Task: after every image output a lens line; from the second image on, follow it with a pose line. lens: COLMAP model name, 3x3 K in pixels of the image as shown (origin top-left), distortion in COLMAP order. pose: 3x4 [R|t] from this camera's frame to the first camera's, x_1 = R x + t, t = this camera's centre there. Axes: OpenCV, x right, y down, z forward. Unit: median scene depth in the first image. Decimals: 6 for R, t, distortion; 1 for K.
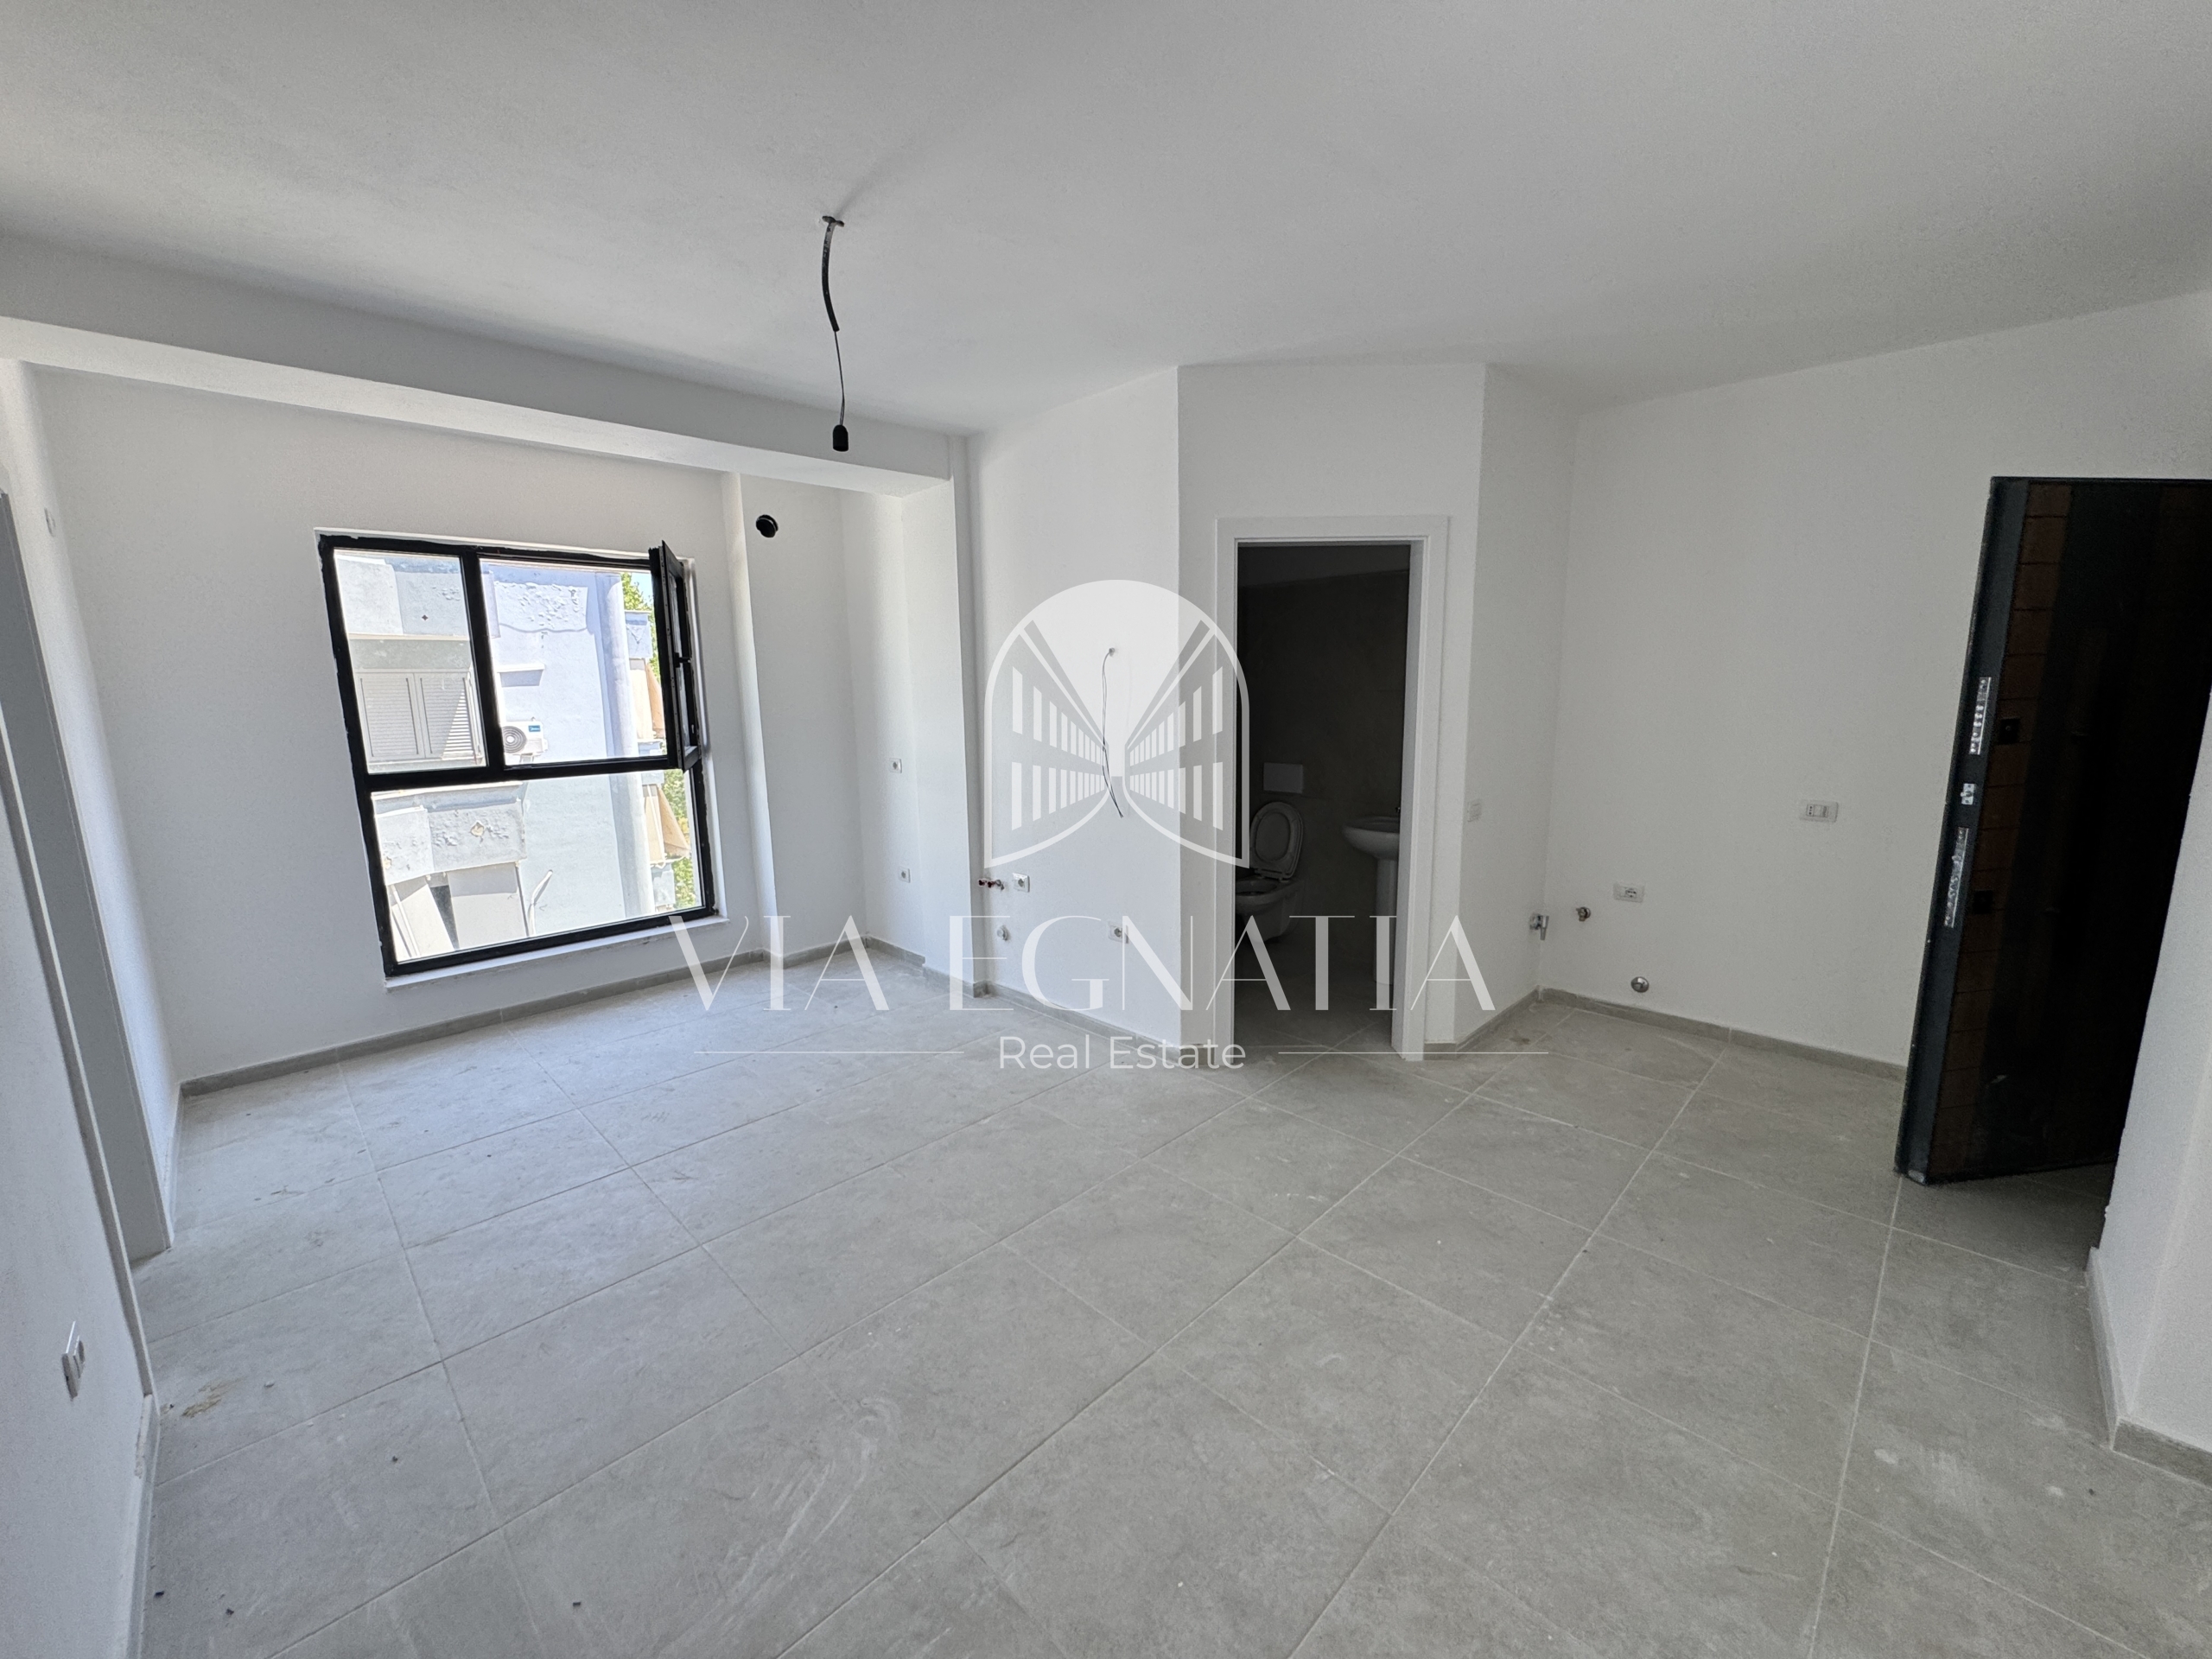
lens RADIAL K [[882.0, 0, 1103.2], [0, 882.0, 826.5], [0, 0, 1]] dist [-0.002174, -0.000313]
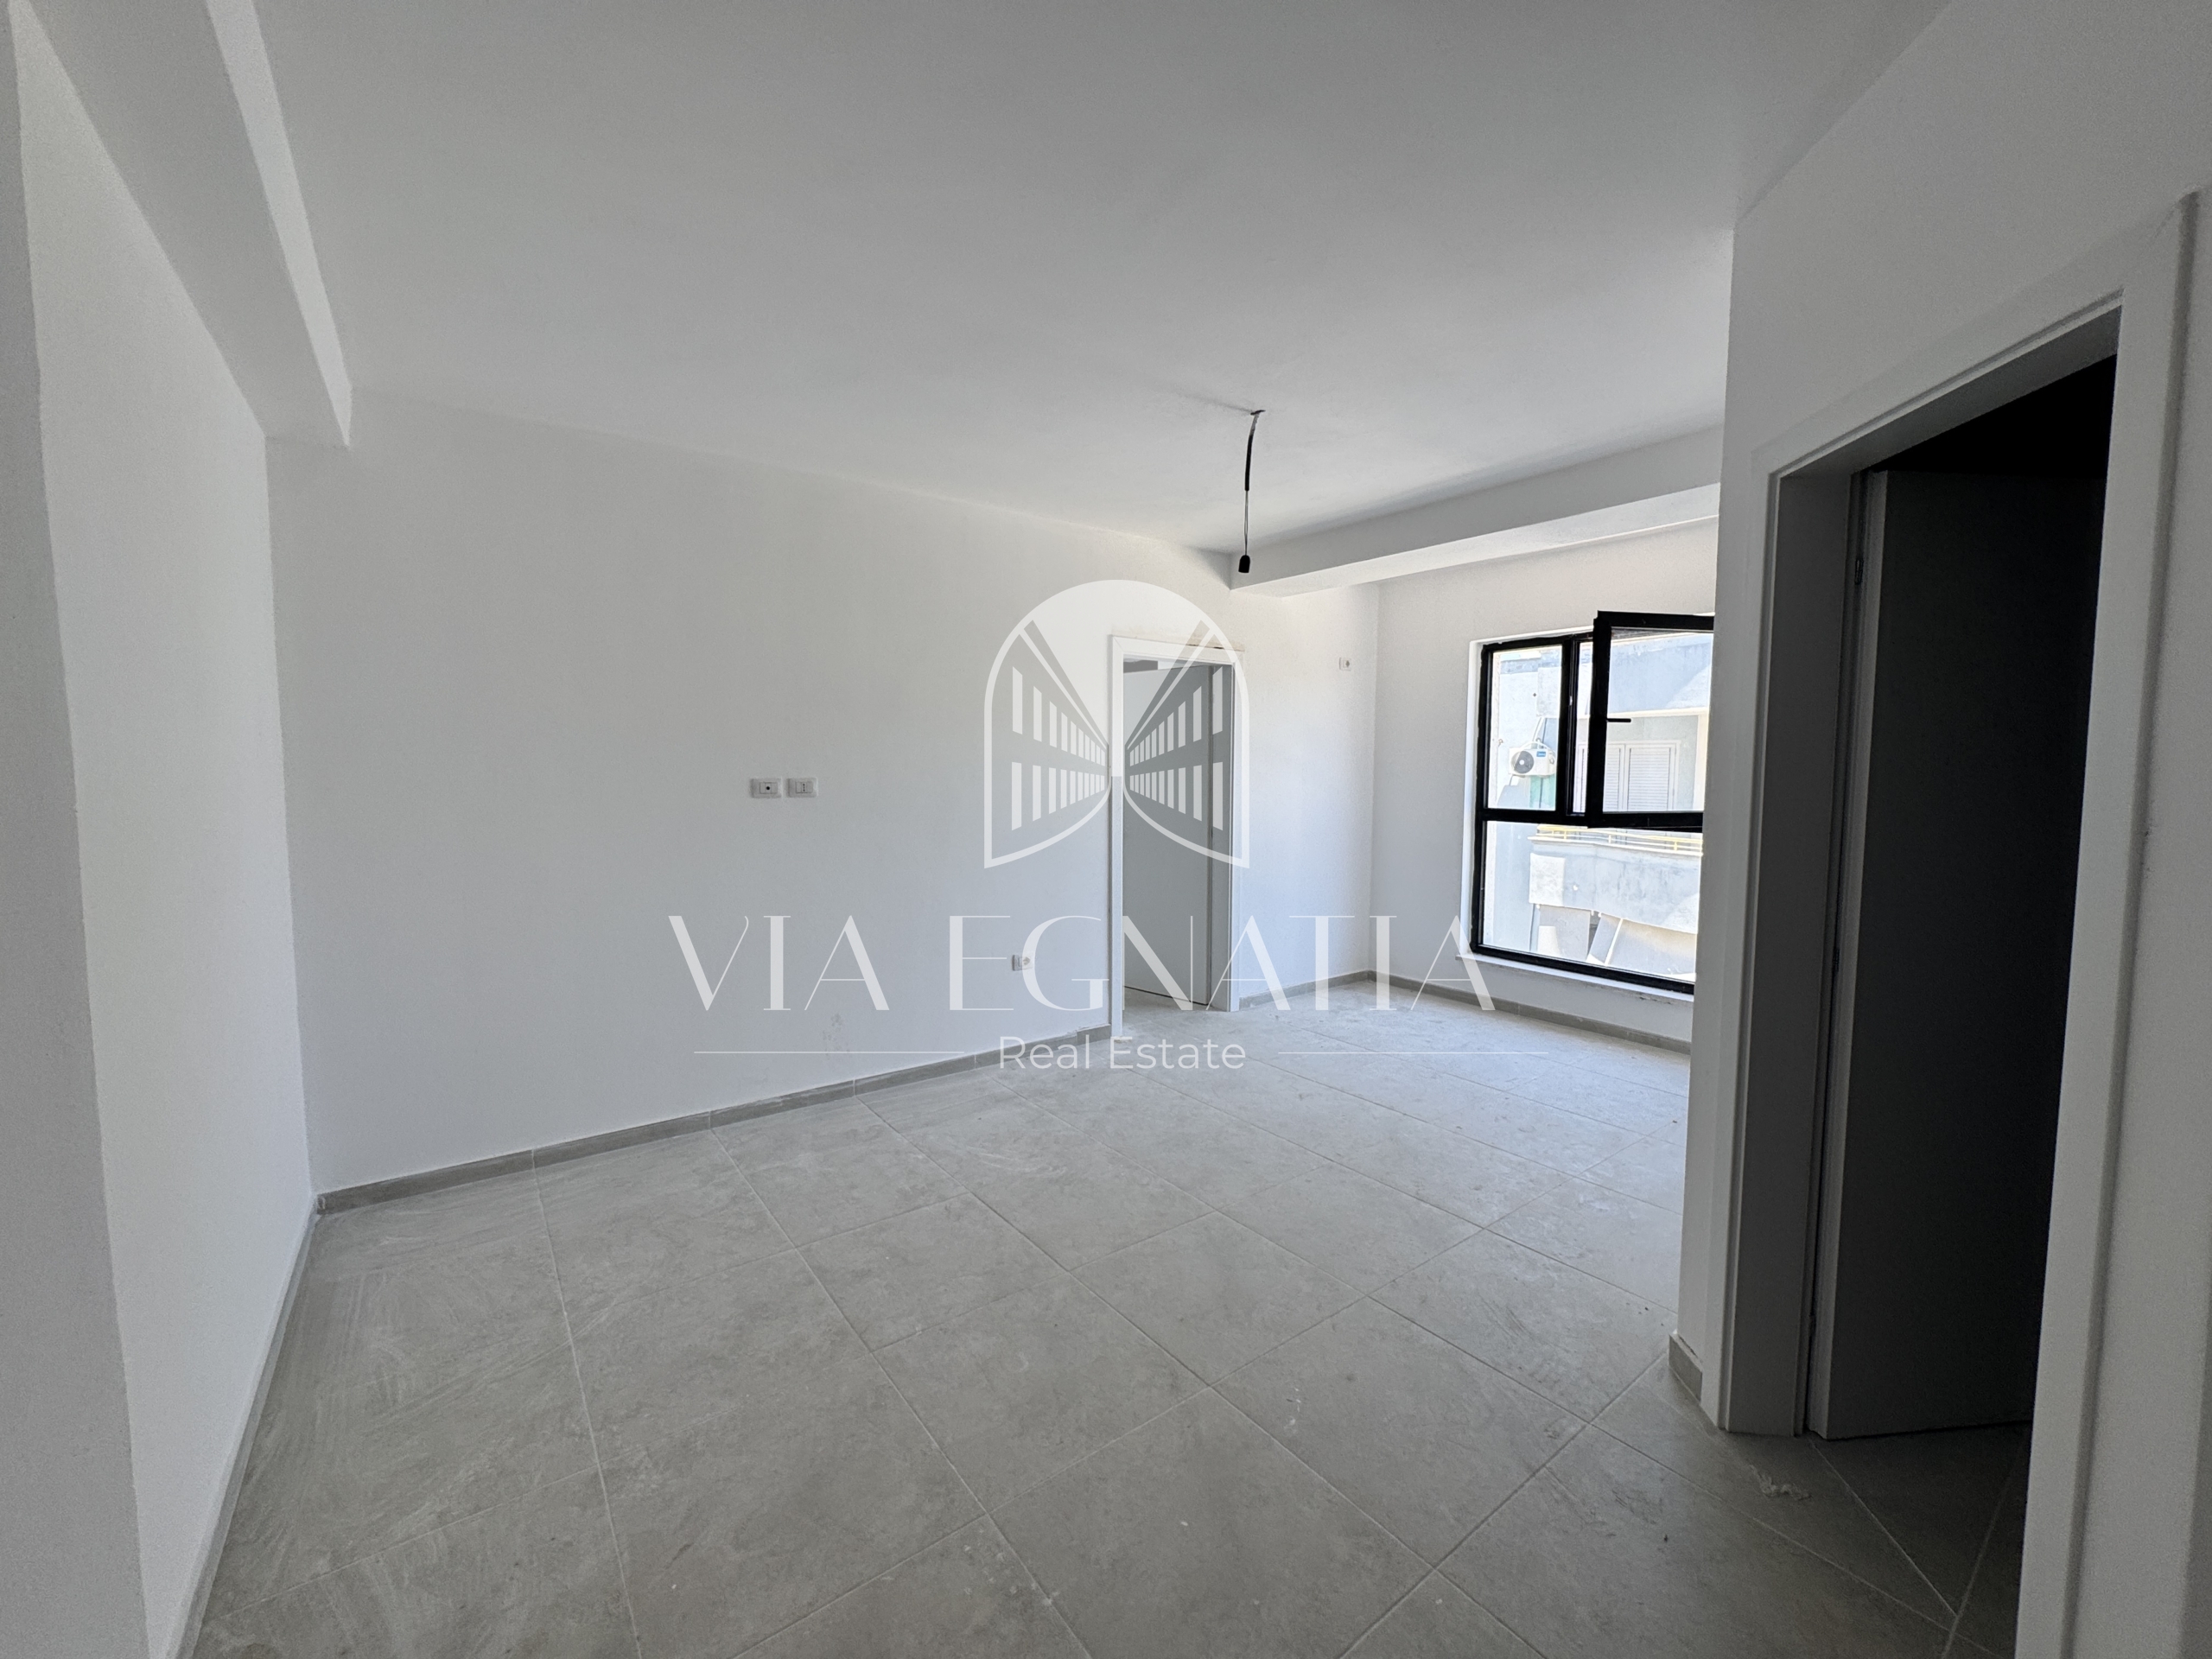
lens RADIAL K [[882.0, 0, 1114.4], [0, 882.0, 831.2], [0, 0, 1]] dist [-0.002174, -0.000313]
pose [[-0.136216, 0.091619, -0.986434, 1.150973], [-0.163719, 0.979942, 0.113624, -0.152153], [0.977058, 0.176975, -0.118484, 1.044491]]
